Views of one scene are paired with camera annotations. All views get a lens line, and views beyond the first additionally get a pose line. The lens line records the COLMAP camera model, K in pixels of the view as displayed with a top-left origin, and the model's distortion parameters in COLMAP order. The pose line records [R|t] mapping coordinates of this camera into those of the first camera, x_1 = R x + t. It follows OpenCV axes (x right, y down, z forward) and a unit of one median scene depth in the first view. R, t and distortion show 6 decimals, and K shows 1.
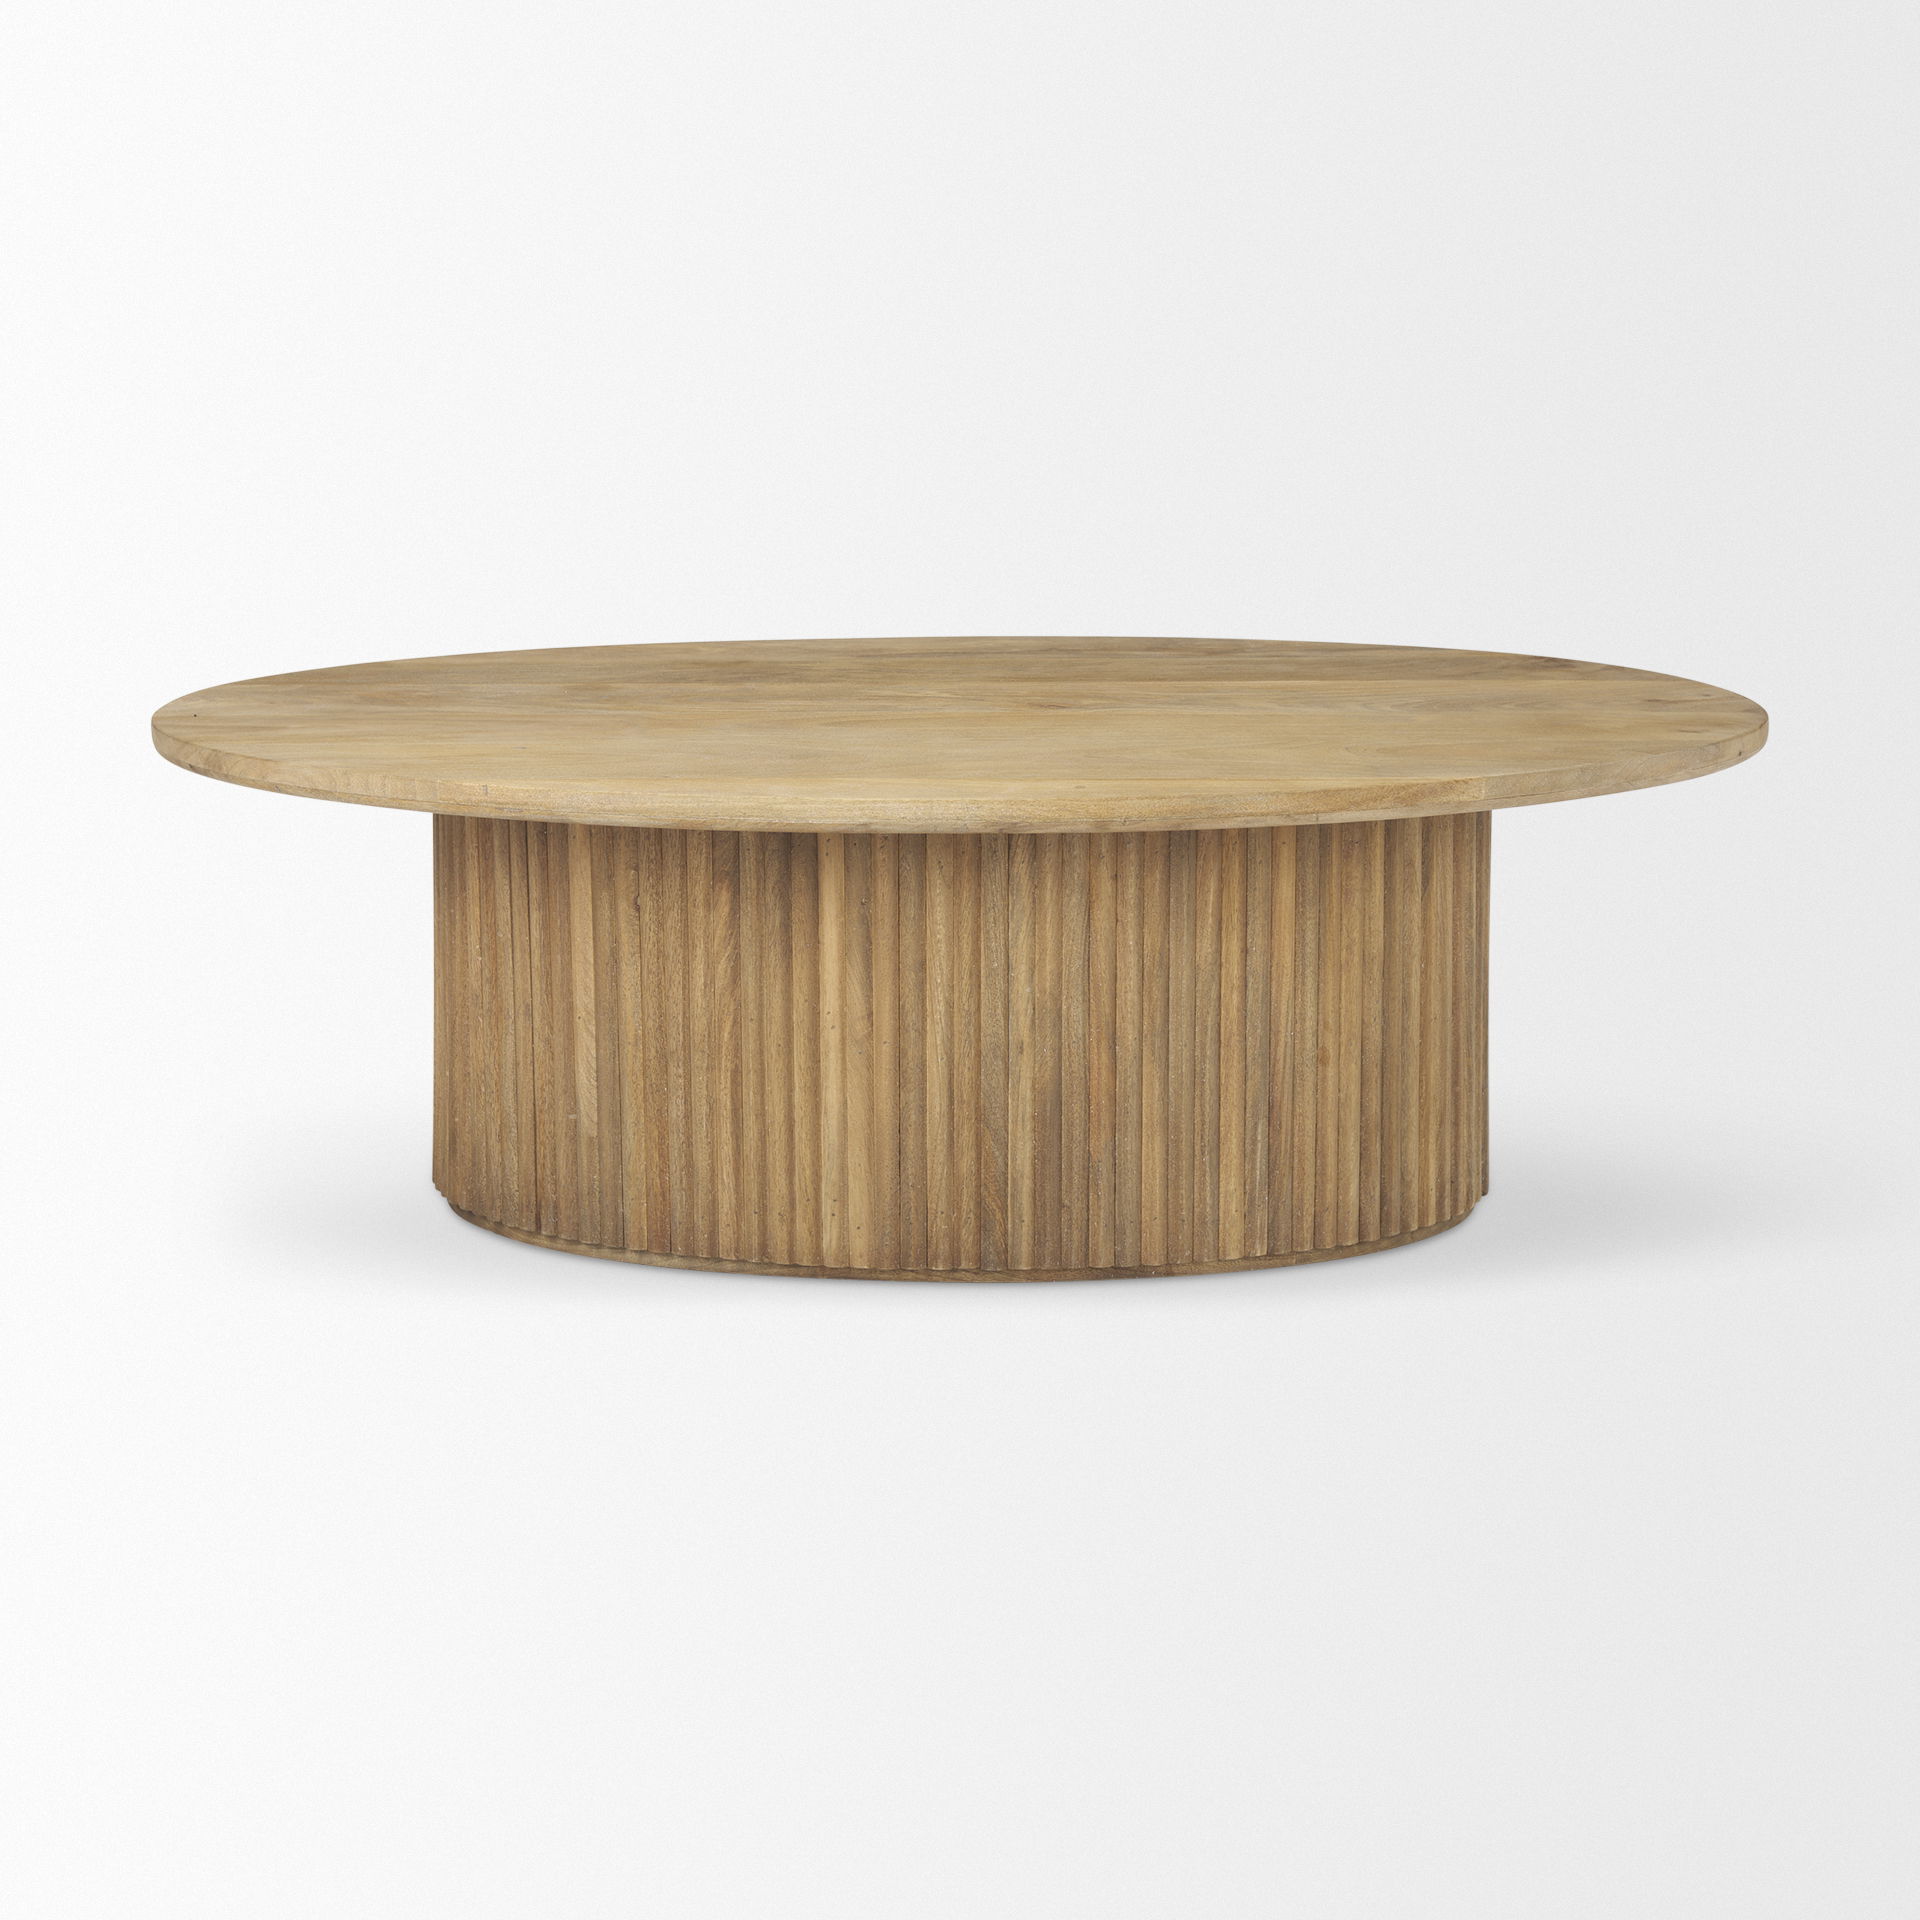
lens RADIAL K [[4572.4, 0, 960.0], [0, 4572.4, 960.0], [0, 0, 1]] dist [-0.013279, 0.023327]
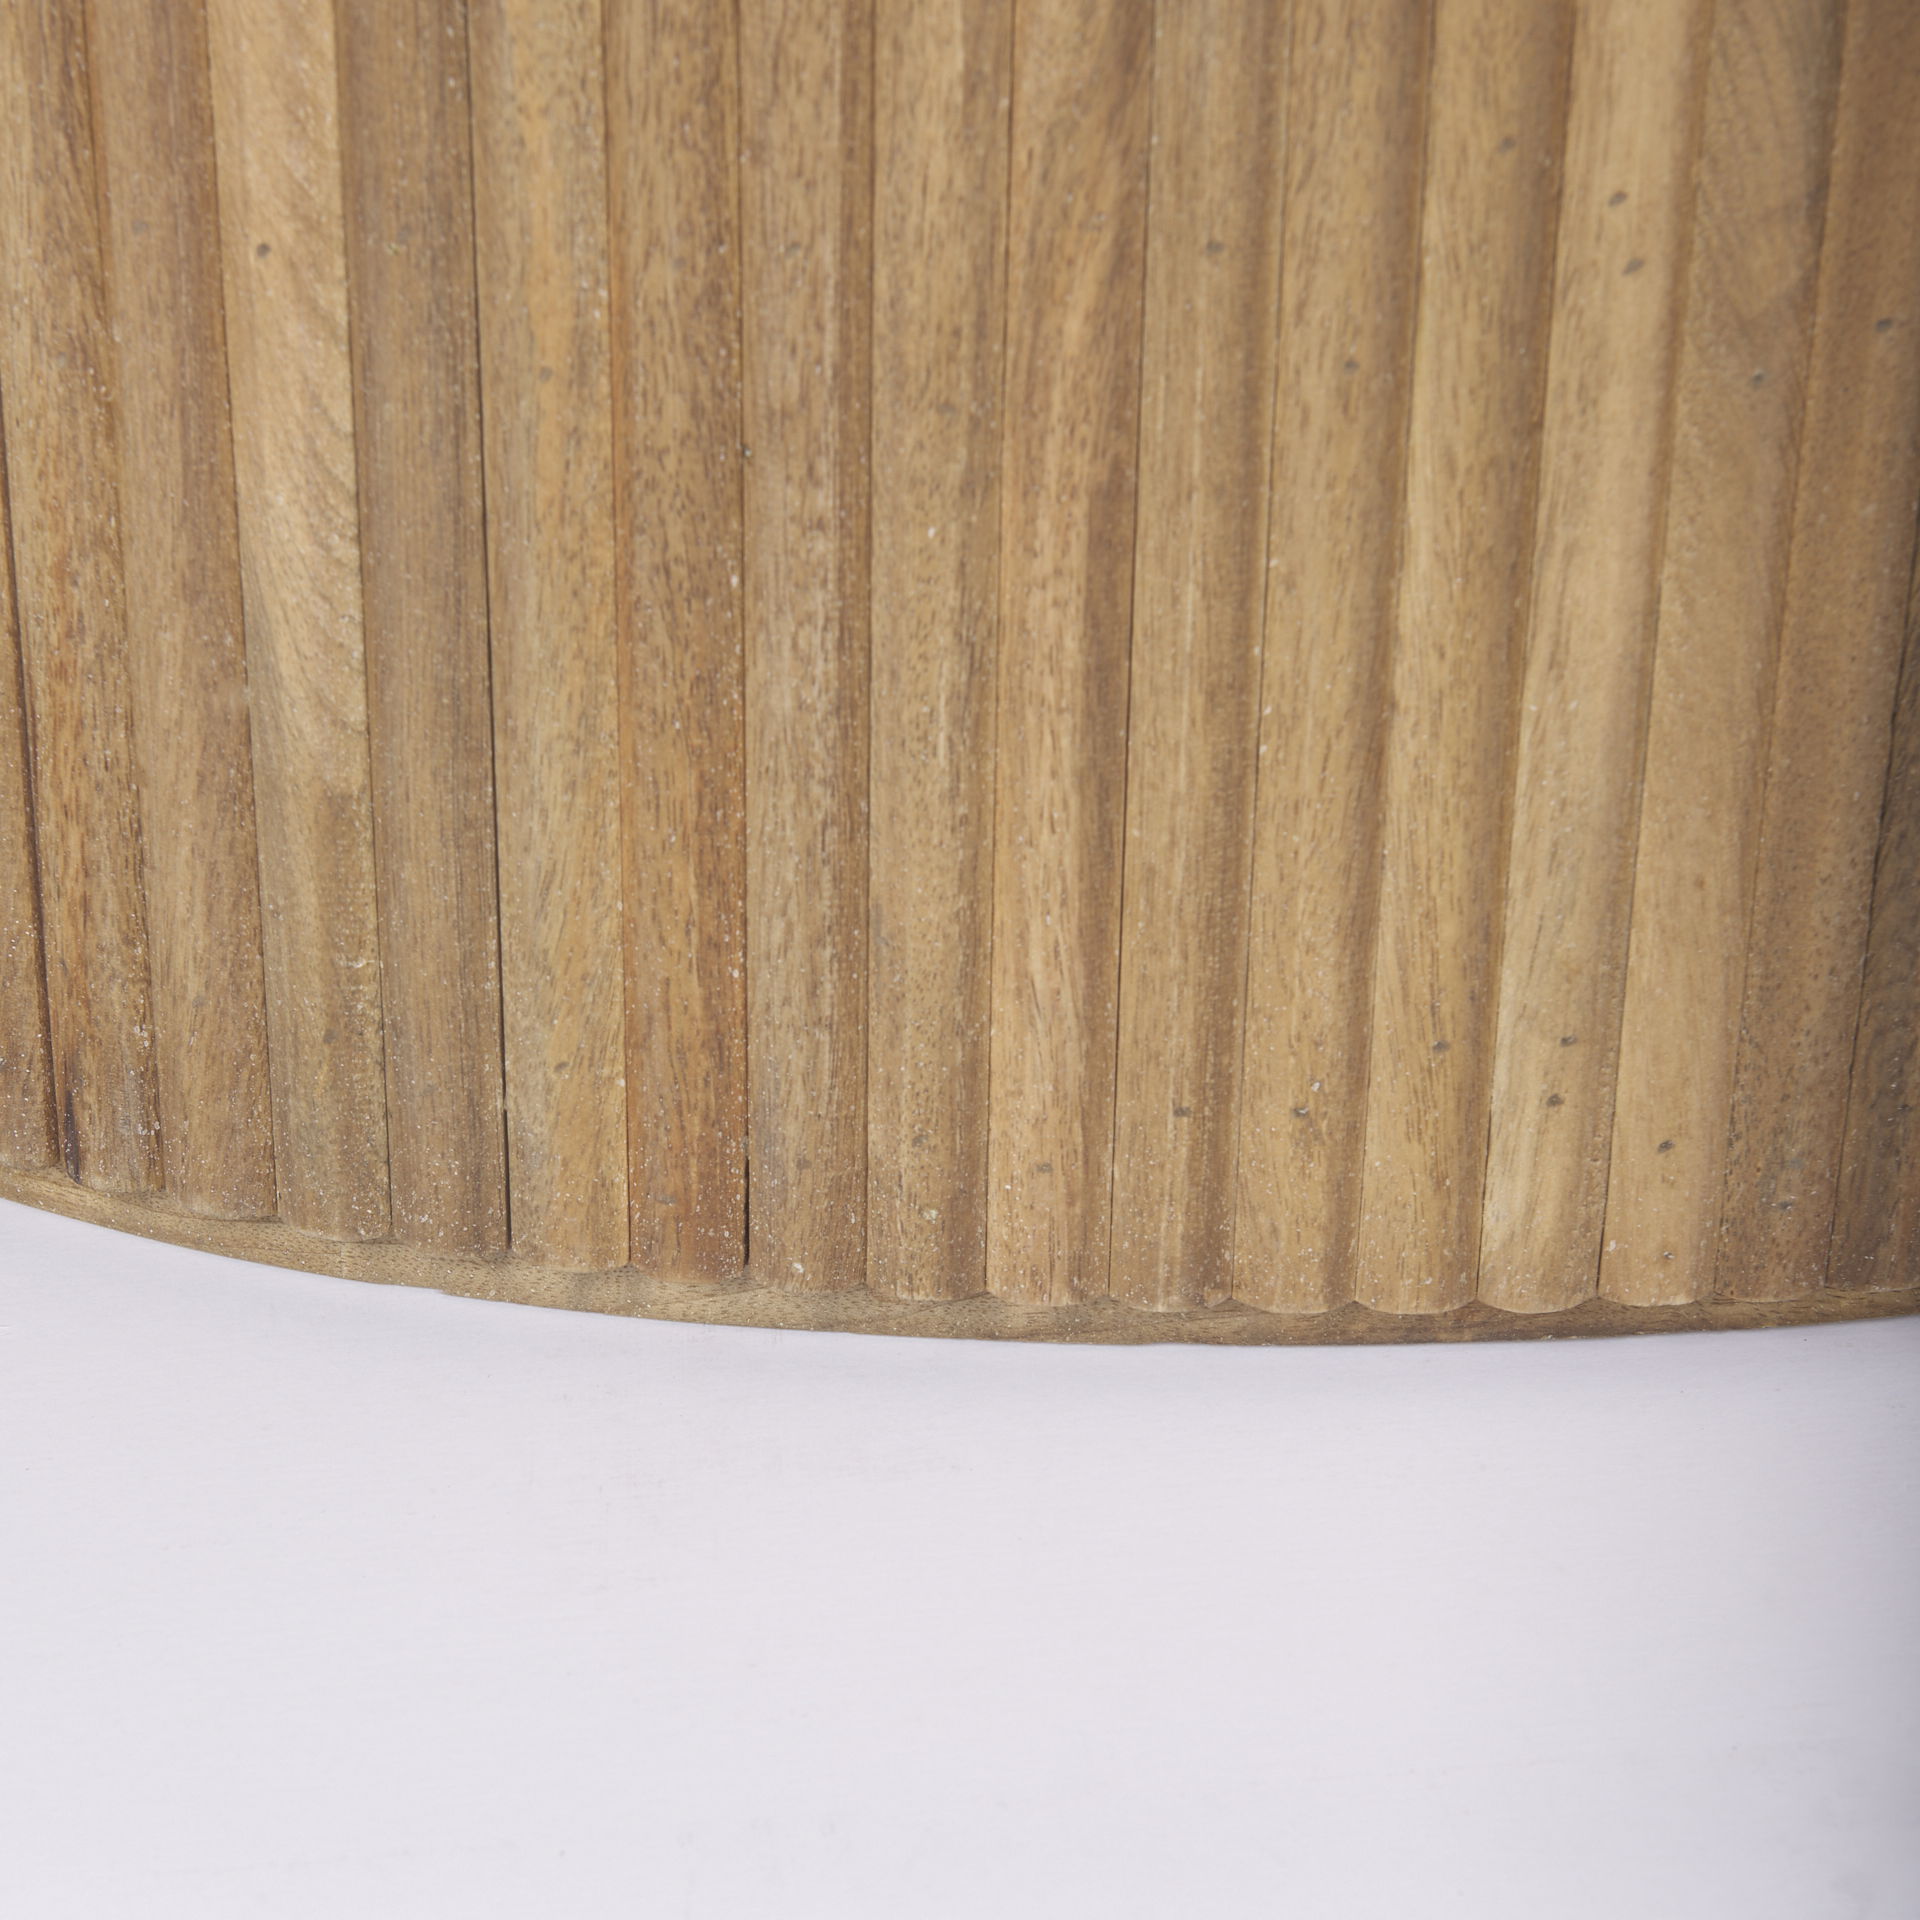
lens RADIAL K [[5553.9, 0, 960.0], [0, 5553.9, 960.0], [0, 0, 1]] dist [-0.017936, -0.068924]
pose [[0.970224, -0.105601, 0.217978, -0.110851], [0.031636, 0.947493, 0.318209, -0.033945], [-0.240135, -0.301838, 0.922621, 0.772586]]
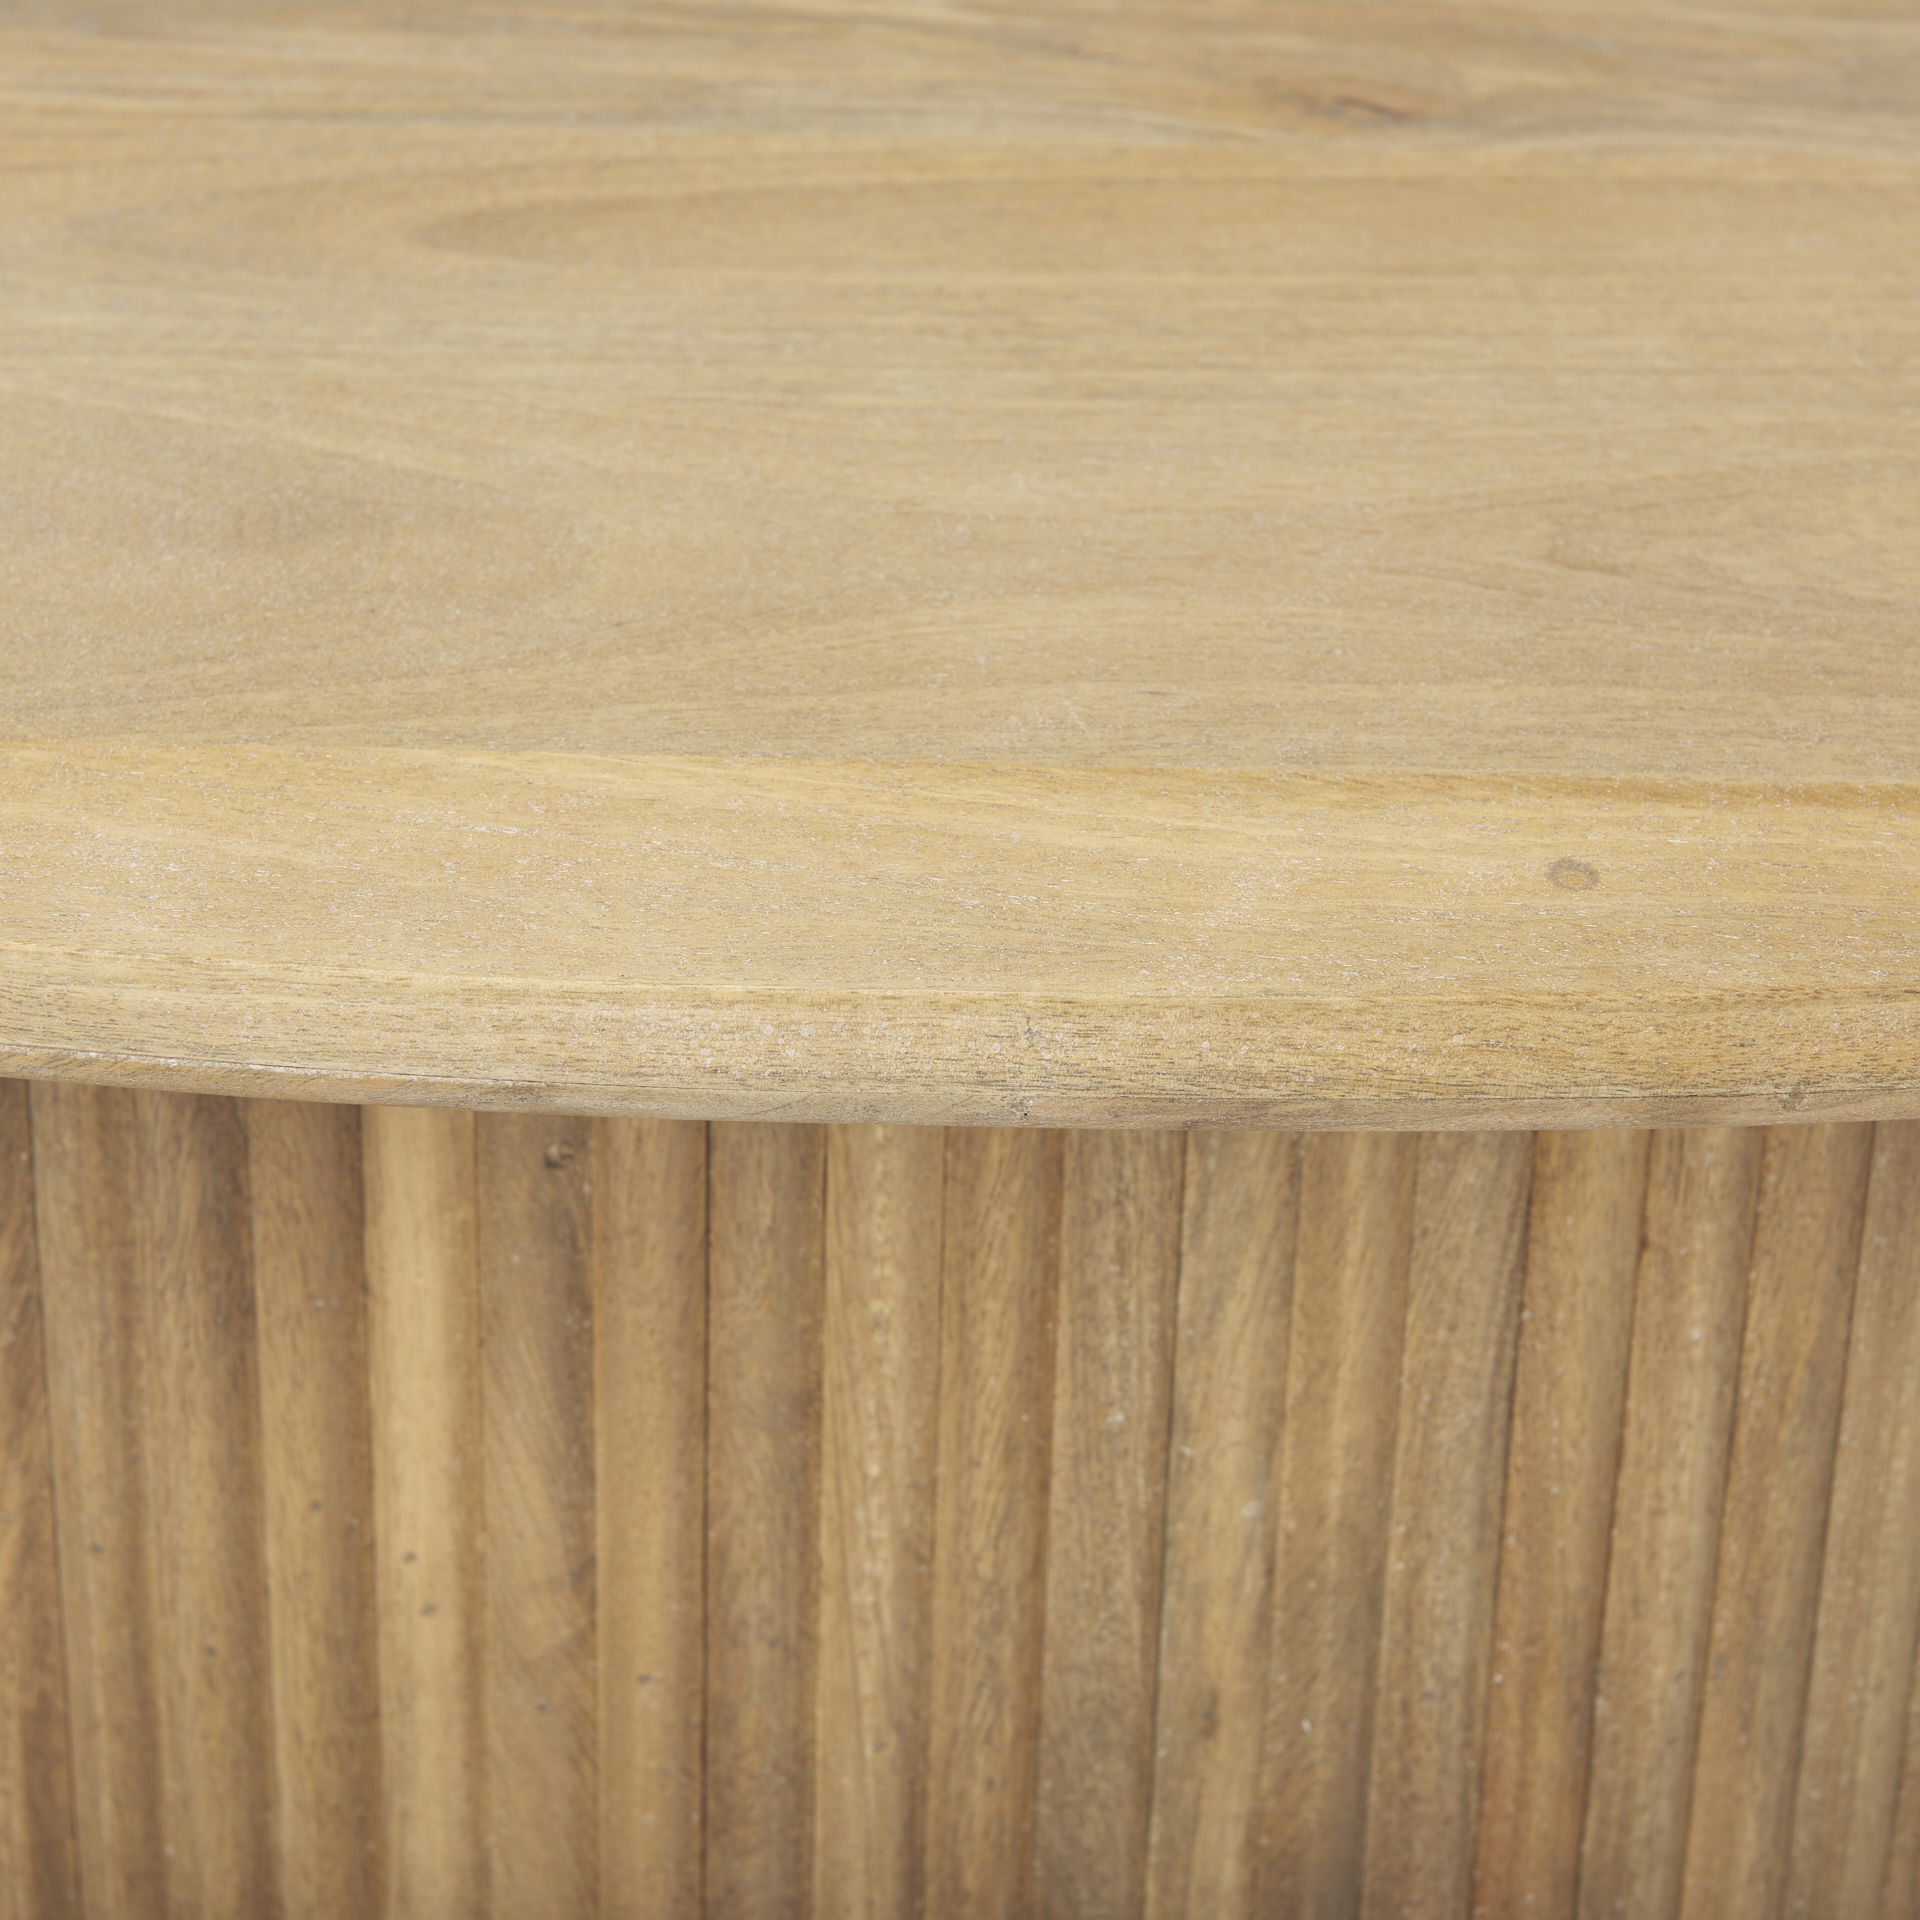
lens RADIAL K [[5553.9, 0, 960.0], [0, 5553.9, 960.0], [0, 0, 1]] dist [-0.017936, -0.068924]
pose [[0.999584, 0.025847, 0.012815, -0.004488], [-0.028362, 0.961739, 0.272496, -0.097843], [-0.005282, -0.272746, 0.962072, 0.724759]]
